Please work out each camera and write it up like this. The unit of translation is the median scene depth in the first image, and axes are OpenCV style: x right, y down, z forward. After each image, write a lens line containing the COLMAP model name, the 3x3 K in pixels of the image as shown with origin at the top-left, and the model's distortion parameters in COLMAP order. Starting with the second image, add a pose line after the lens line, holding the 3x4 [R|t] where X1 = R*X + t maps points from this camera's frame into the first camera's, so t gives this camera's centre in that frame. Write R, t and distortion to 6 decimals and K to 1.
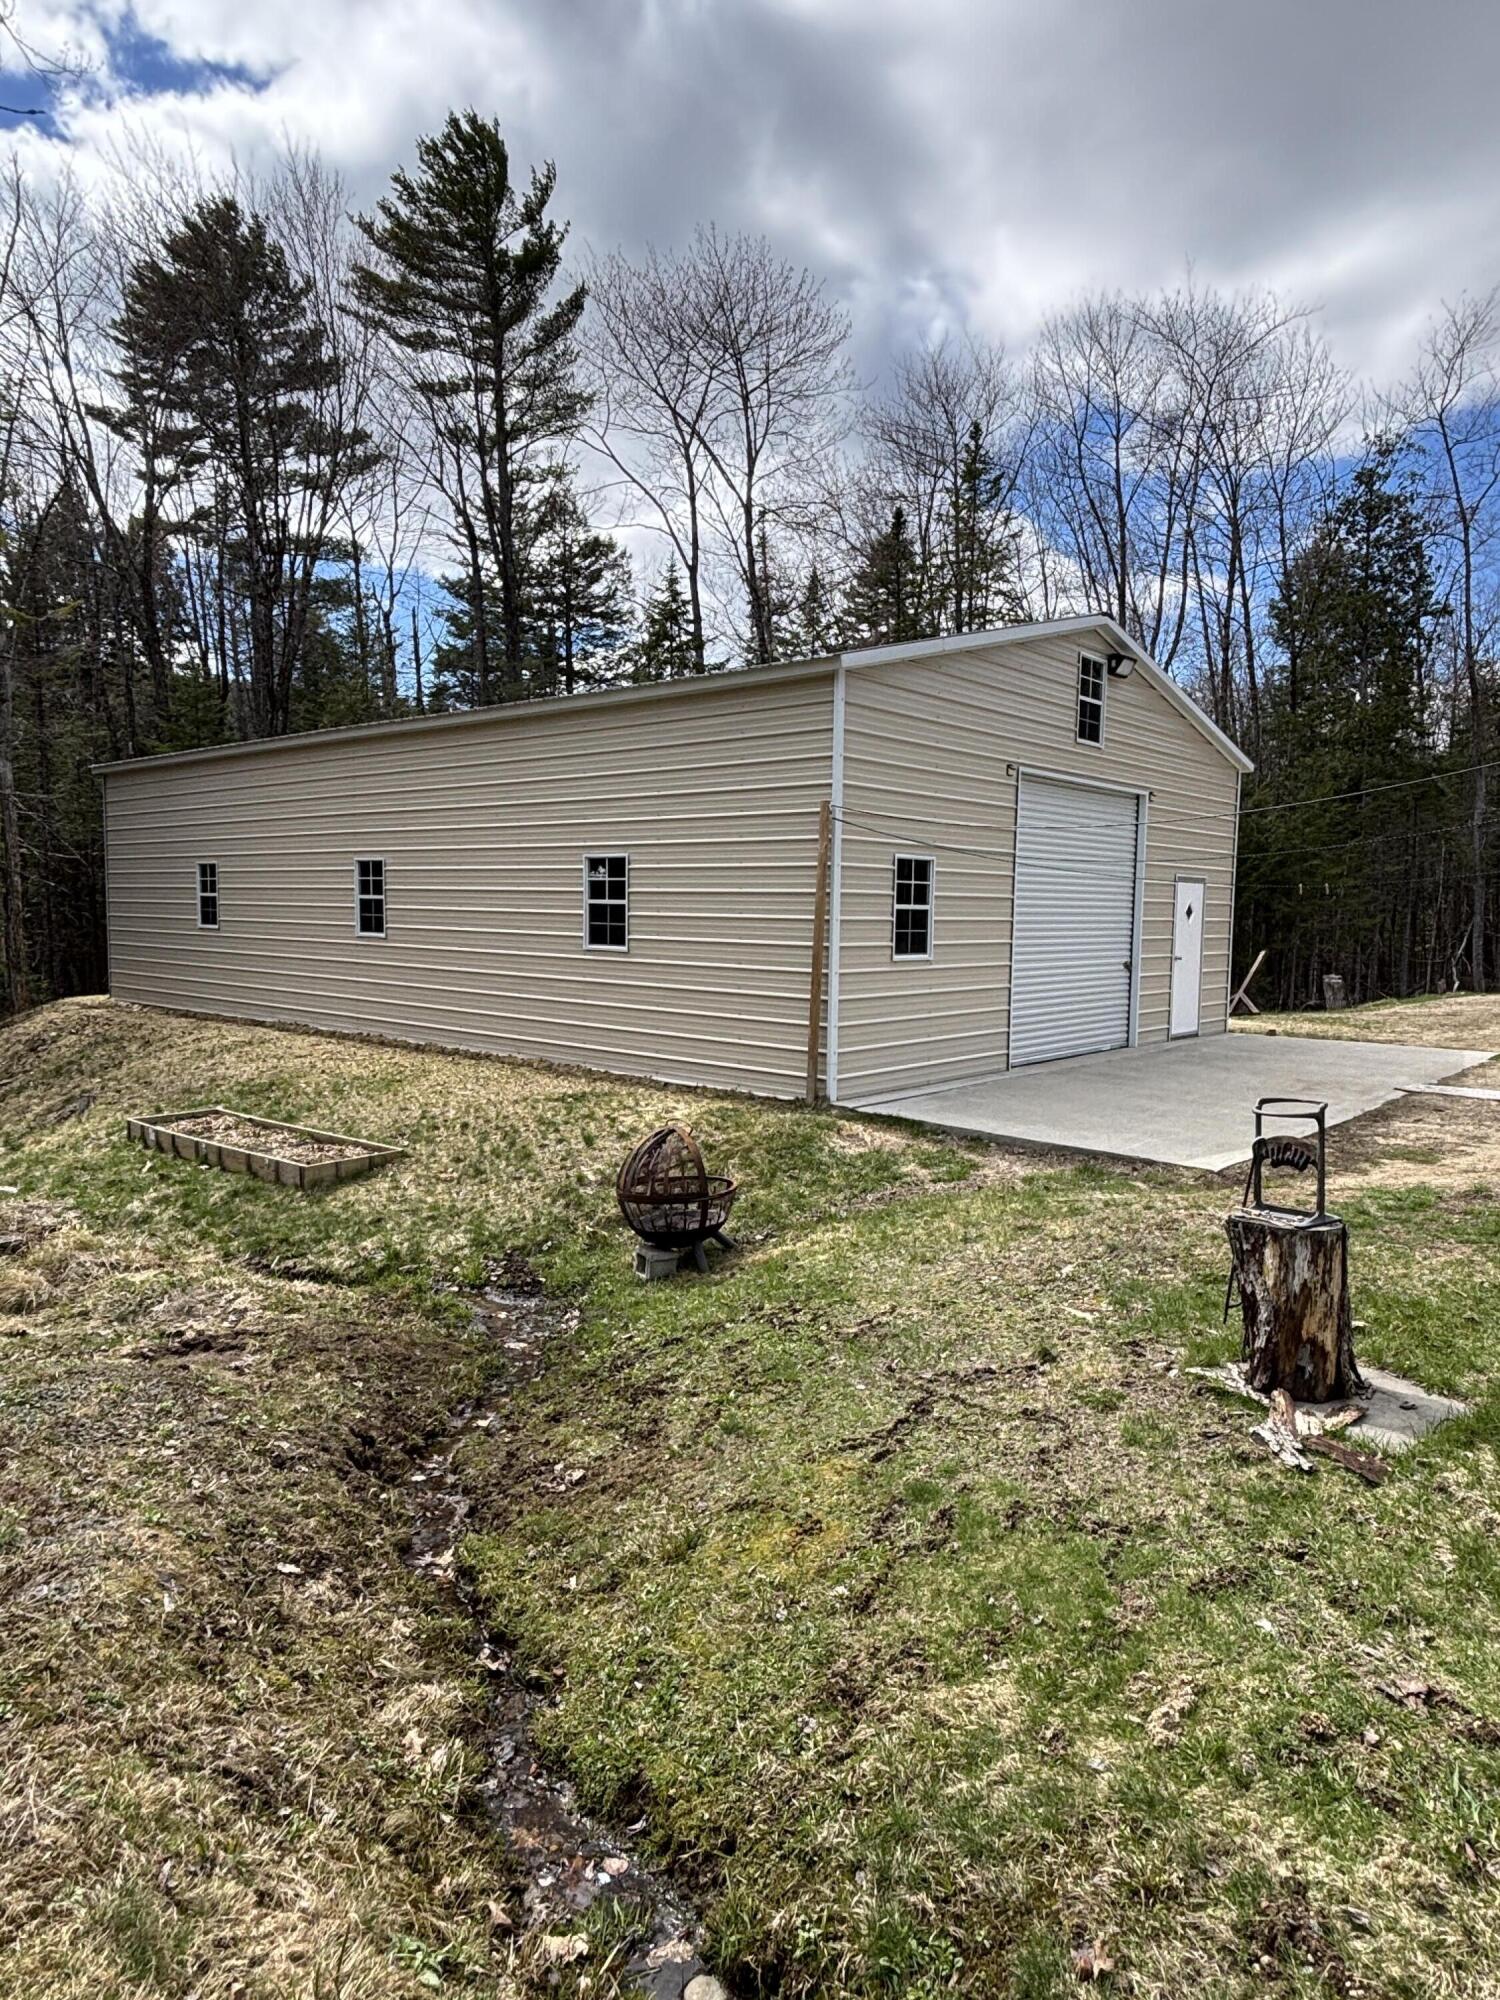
lens RADIAL K [[1222.7, 0, 759.0], [0, 1222.7, 992.3], [0, 0, 1]] dist [-0.007188, -0.002644]
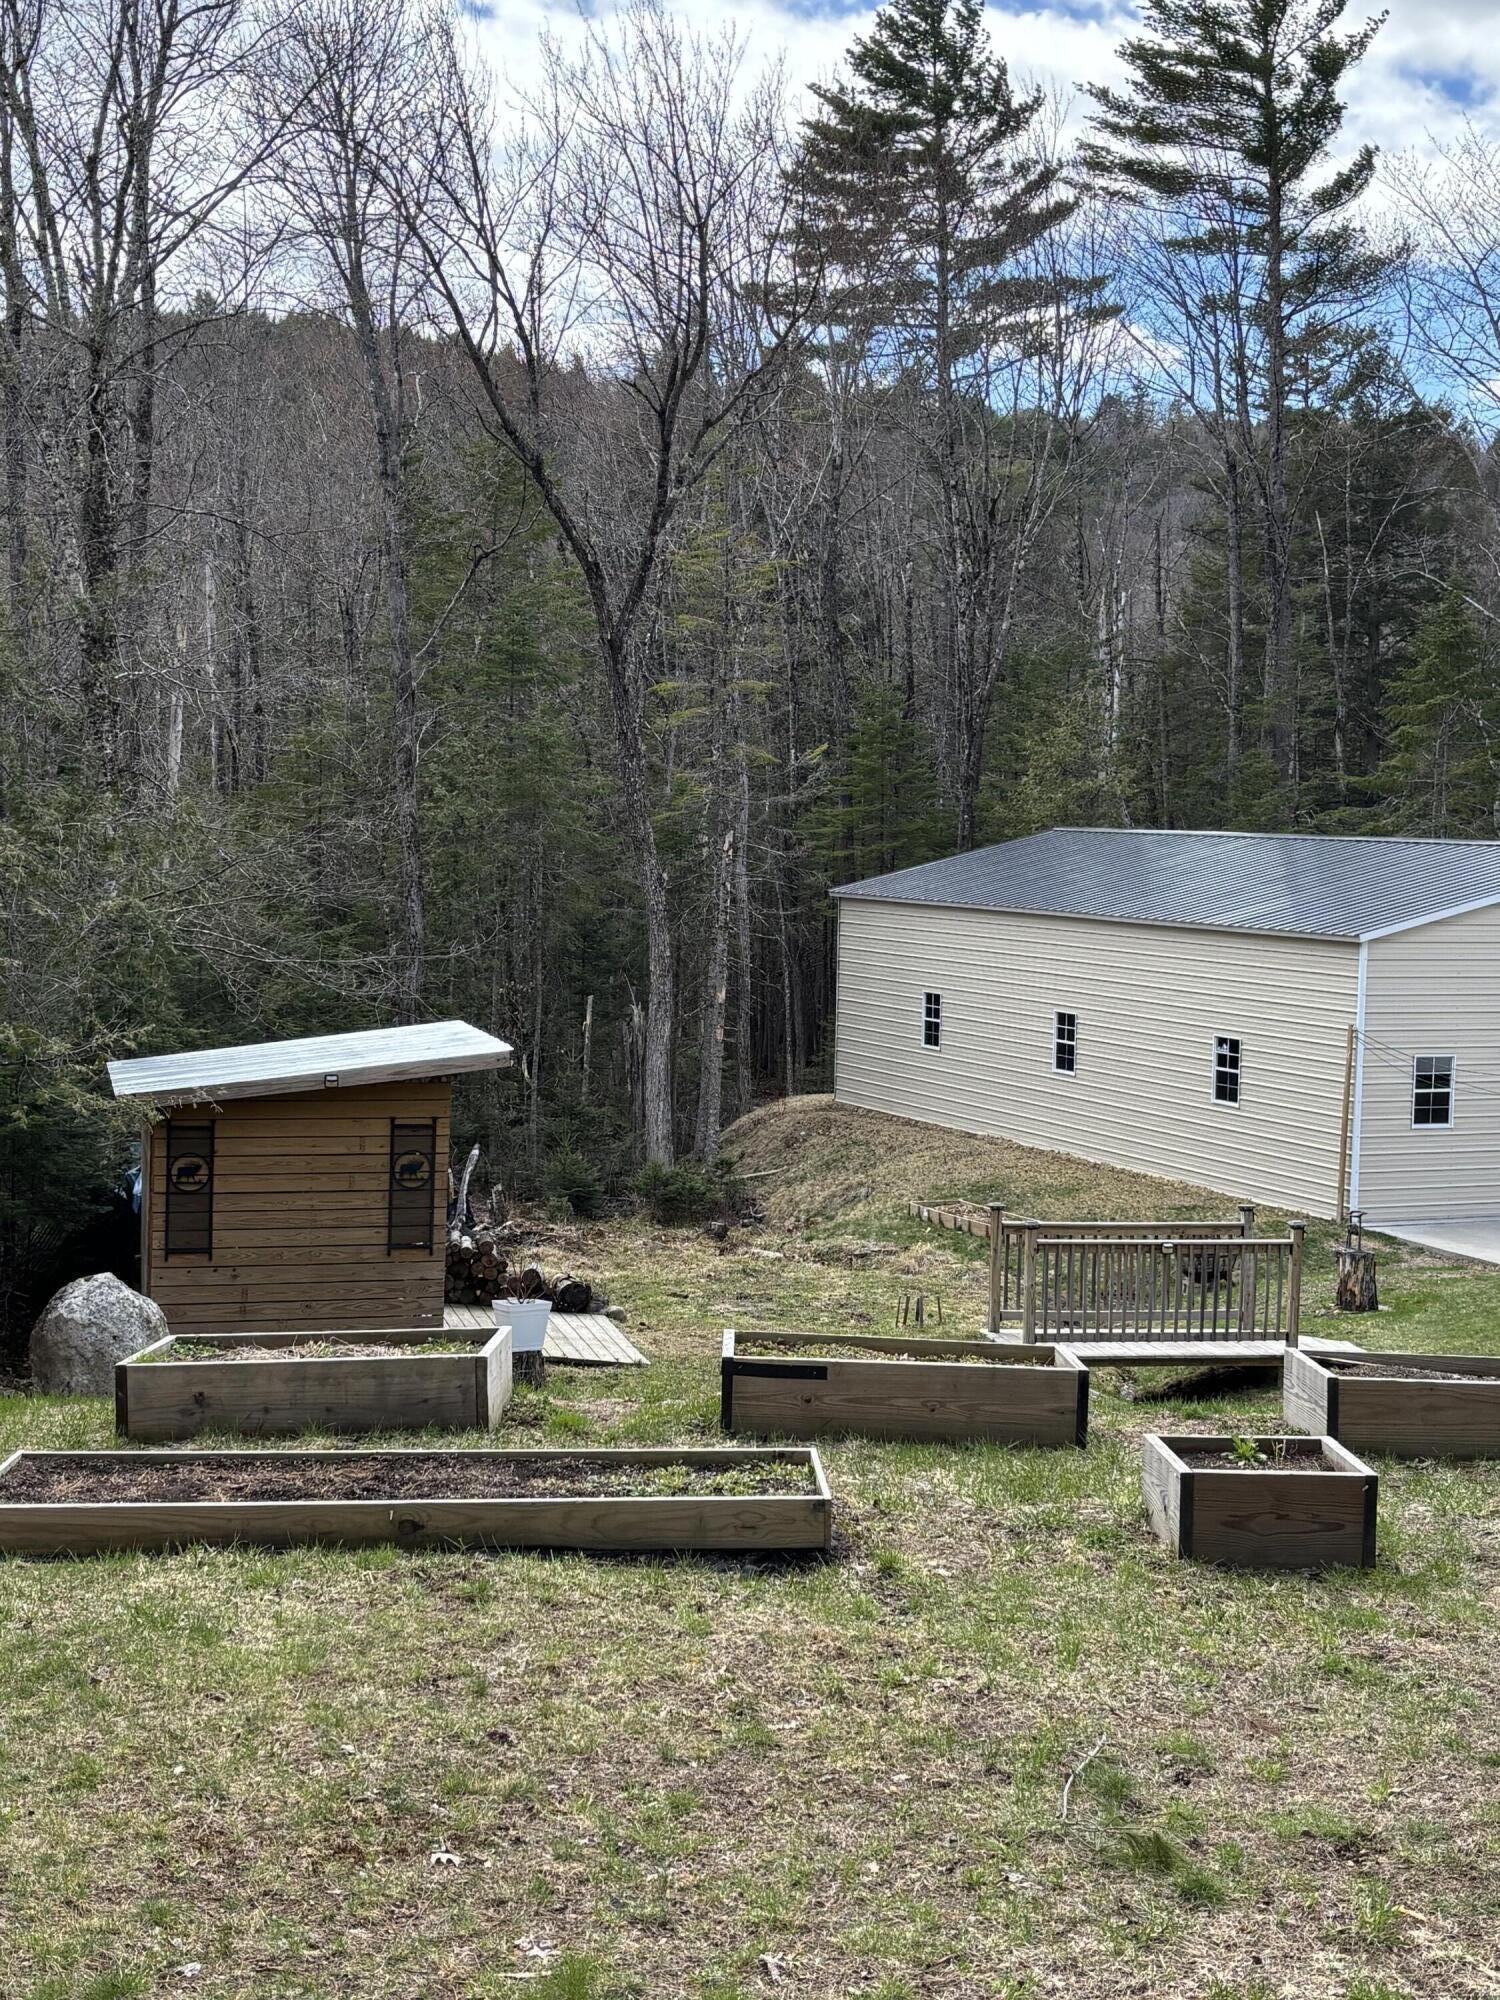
lens RADIAL K [[2797.6, 0, 749.7], [0, 2797.6, 996.5], [0, 0, 1]] dist [0.024797, 0.000000]
pose [[0.911763, 0.039287, -0.408834, 0.644137], [-0.042462, 0.999097, 0.001311, -0.131961], [0.408516, 0.016165, 0.912608, -2.019750]]
